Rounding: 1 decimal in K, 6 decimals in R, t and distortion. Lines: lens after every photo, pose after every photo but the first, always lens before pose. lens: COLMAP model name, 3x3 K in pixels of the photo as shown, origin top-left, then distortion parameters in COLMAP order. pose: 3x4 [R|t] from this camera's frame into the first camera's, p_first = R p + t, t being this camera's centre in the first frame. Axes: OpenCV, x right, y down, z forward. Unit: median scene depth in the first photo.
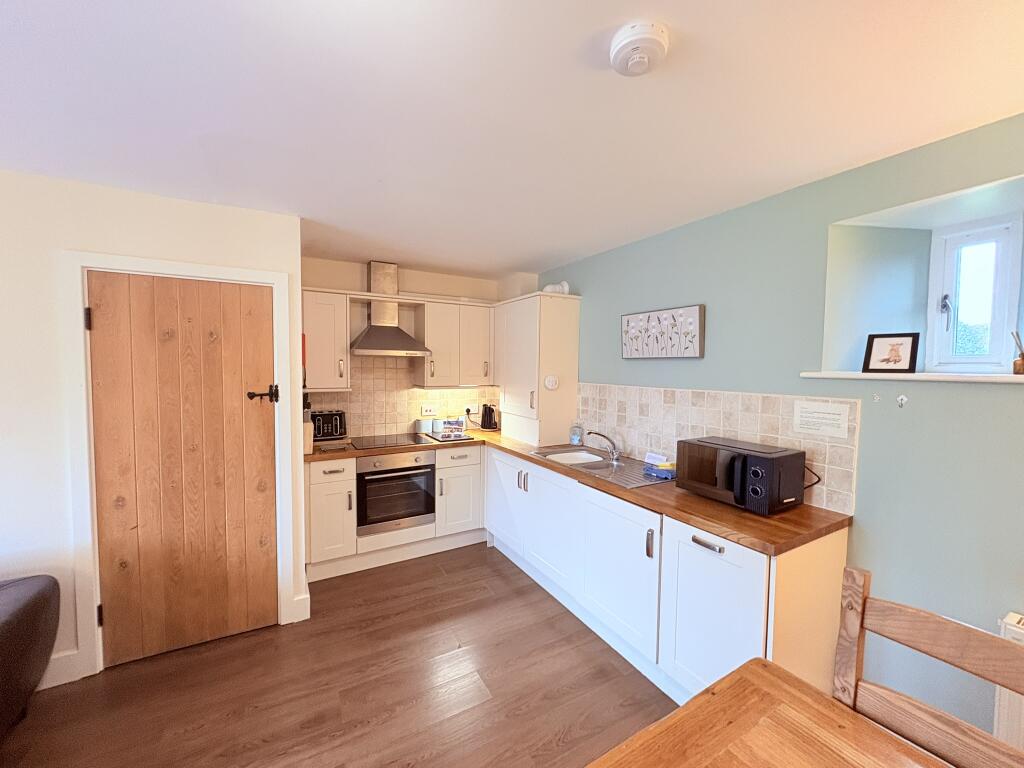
lens RADIAL K [[407.2, 0, 511.0], [0, 407.2, 384.8], [0, 0, 1]] dist [0.001708, -0.000383]
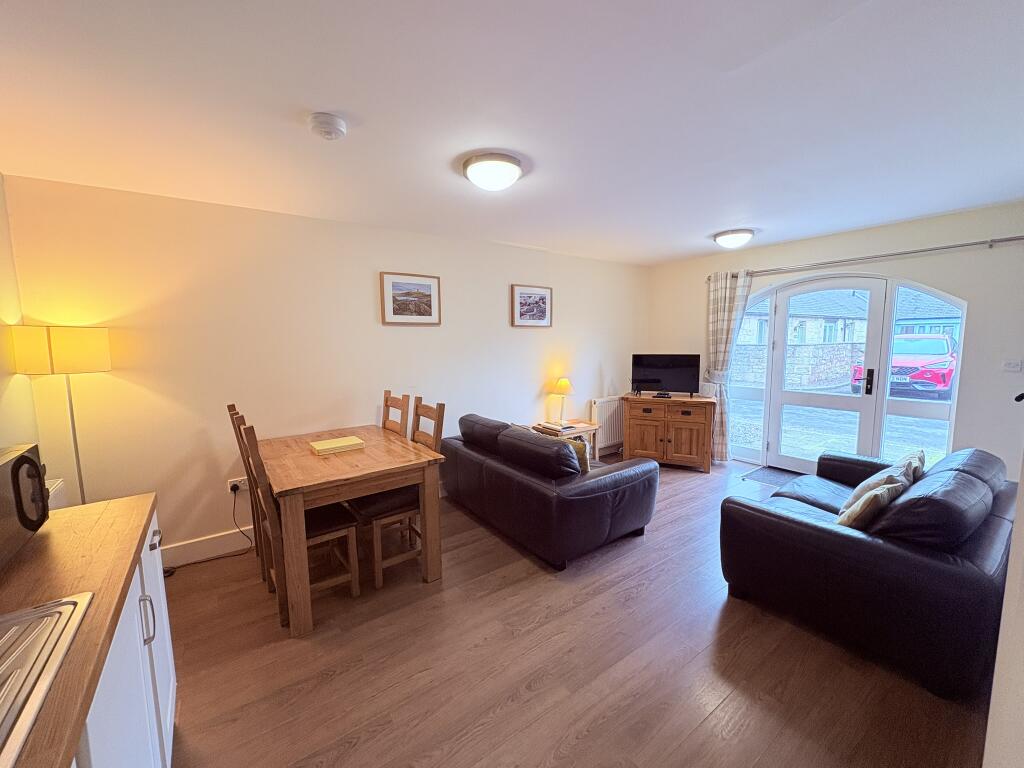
lens RADIAL K [[407.2, 0, 511.0], [0, 407.2, 384.8], [0, 0, 1]] dist [0.001708, -0.000383]
pose [[-0.993996, 0.016302, -0.108198, -0.090504], [-0.000910, 0.987573, 0.157159, -0.028257], [0.109416, 0.156314, -0.981628, 1.191907]]
